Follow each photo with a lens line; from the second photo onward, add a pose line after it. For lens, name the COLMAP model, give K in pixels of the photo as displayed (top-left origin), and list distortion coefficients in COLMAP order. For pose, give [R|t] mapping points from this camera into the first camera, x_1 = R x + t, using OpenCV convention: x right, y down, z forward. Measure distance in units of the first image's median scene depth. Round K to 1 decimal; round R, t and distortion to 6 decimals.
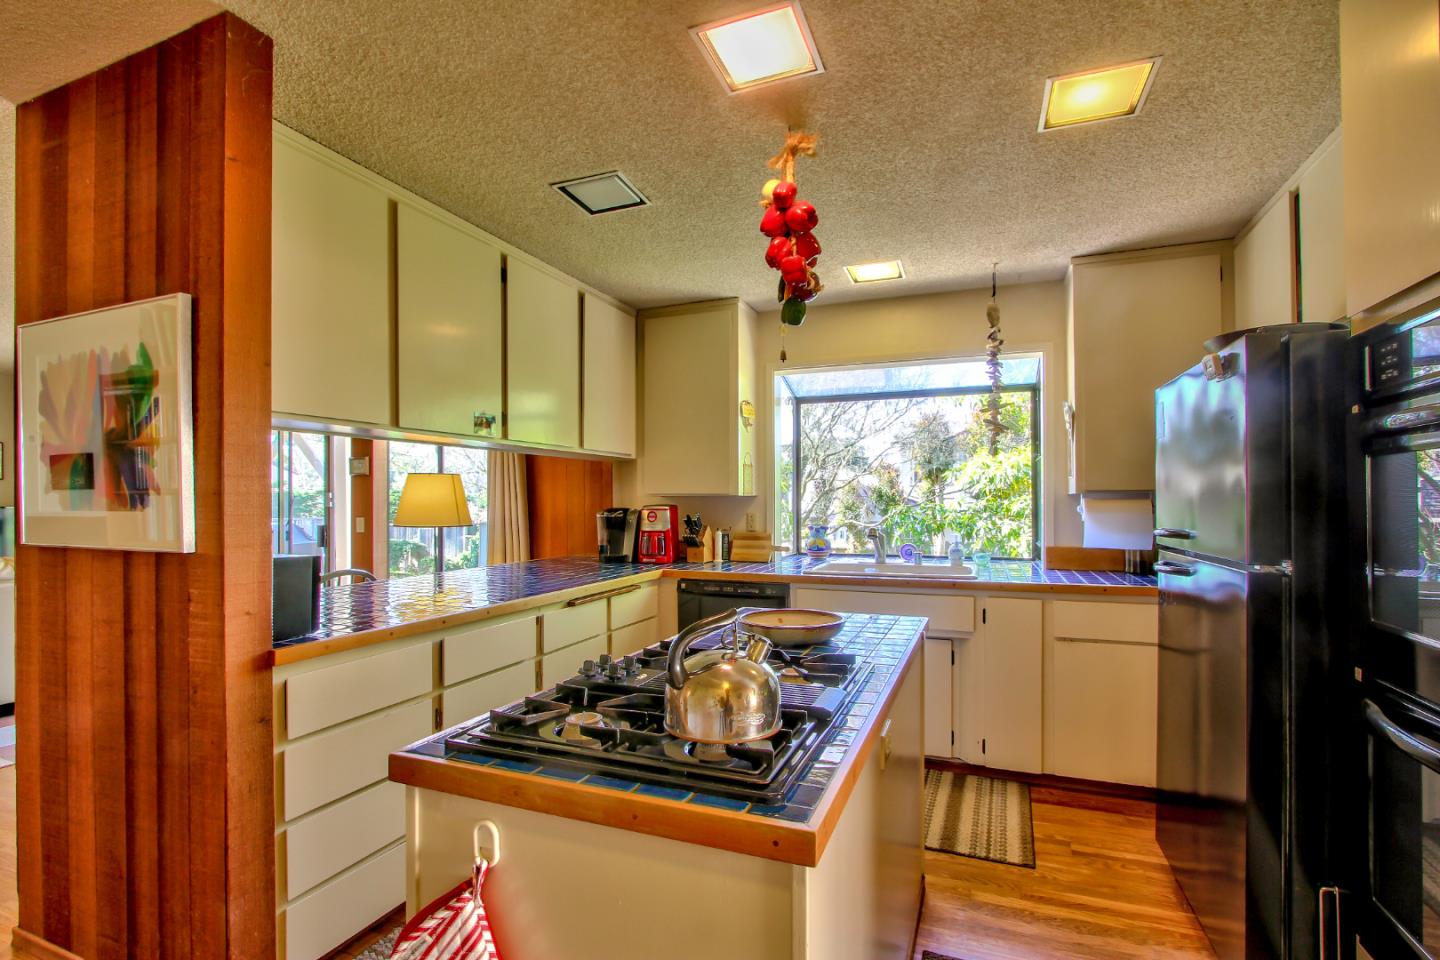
lens RADIAL K [[680.6, 0, 724.7], [0, 680.6, 495.5], [0, 0, 1]] dist [0.002224, 0.000270]
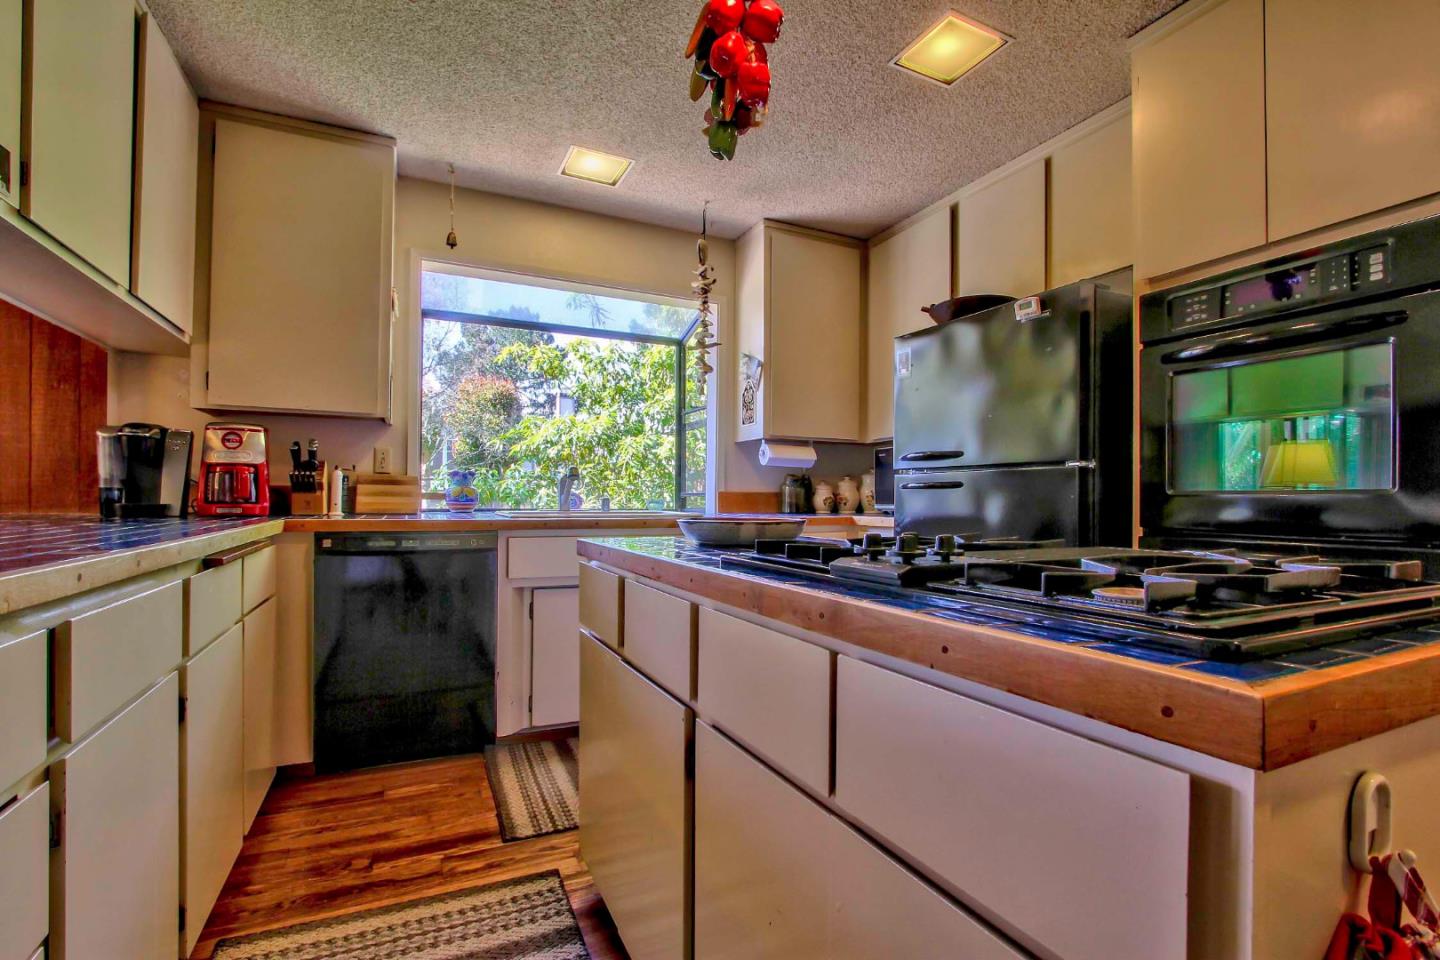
lens RADIAL K [[680.6, 0, 724.7], [0, 680.6, 495.5], [0, 0, 1]] dist [0.002224, 0.000270]
pose [[0.689959, 0.013040, 0.723731, -0.243724], [-0.020497, 0.999789, 0.001526, 0.069982], [-0.723559, -0.015887, 0.690080, 0.242646]]
